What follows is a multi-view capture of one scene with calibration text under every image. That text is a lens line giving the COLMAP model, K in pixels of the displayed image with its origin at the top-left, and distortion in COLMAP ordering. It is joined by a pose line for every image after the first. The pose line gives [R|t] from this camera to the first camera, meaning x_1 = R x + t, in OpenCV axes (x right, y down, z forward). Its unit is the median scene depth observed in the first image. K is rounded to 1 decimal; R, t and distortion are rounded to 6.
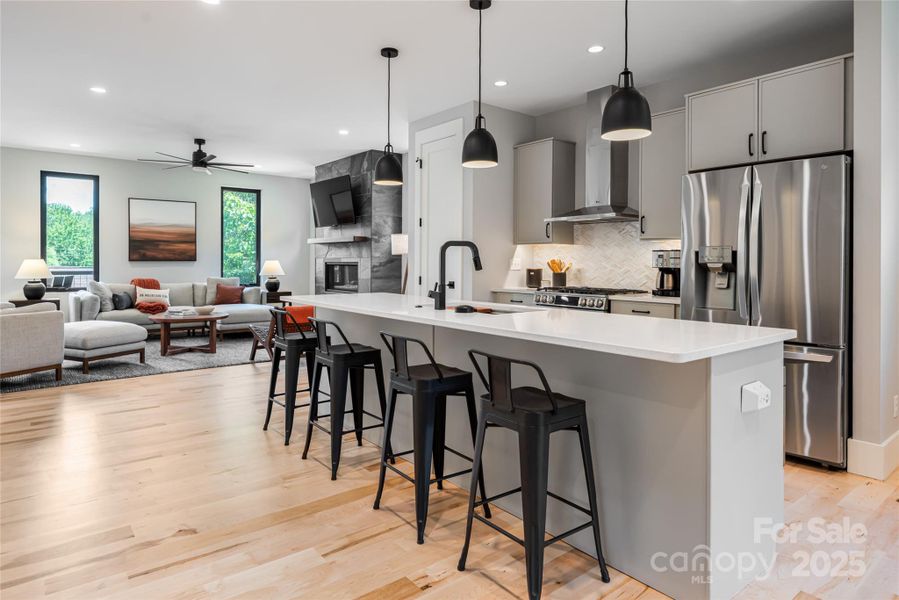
lens RADIAL K [[561.9, 0, 449.6], [0, 561.9, 263.8], [0, 0, 1]] dist [-0.006905, 0.012065]
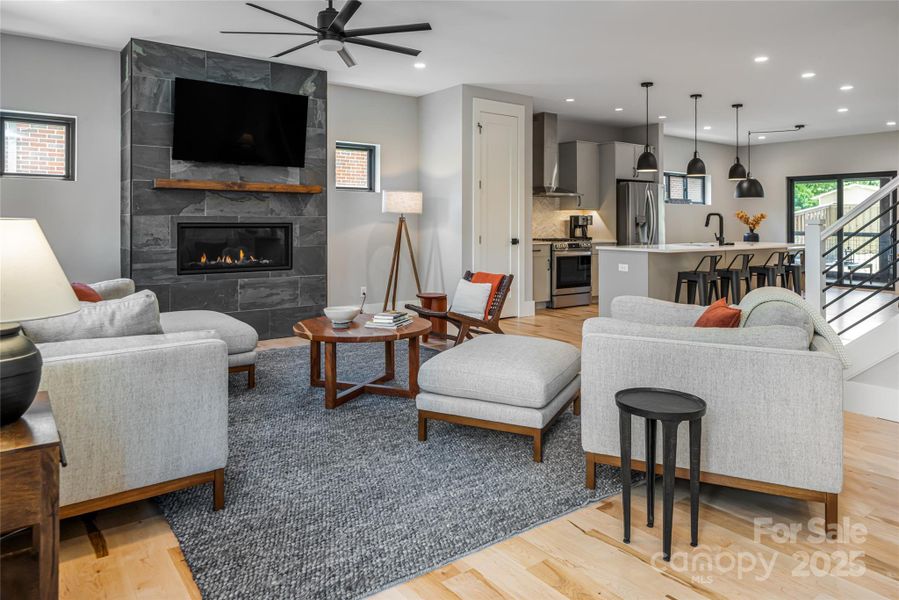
lens RADIAL K [[596.8, 0, 455.4], [0, 596.8, 223.6], [0, 0, 1]] dist [0.003315, -0.002917]
pose [[0.008994, -0.007162, 0.999934, -0.847853], [0.000469, 0.999974, 0.007158, -0.006614], [-0.999959, 0.000405, 0.008997, 0.753946]]
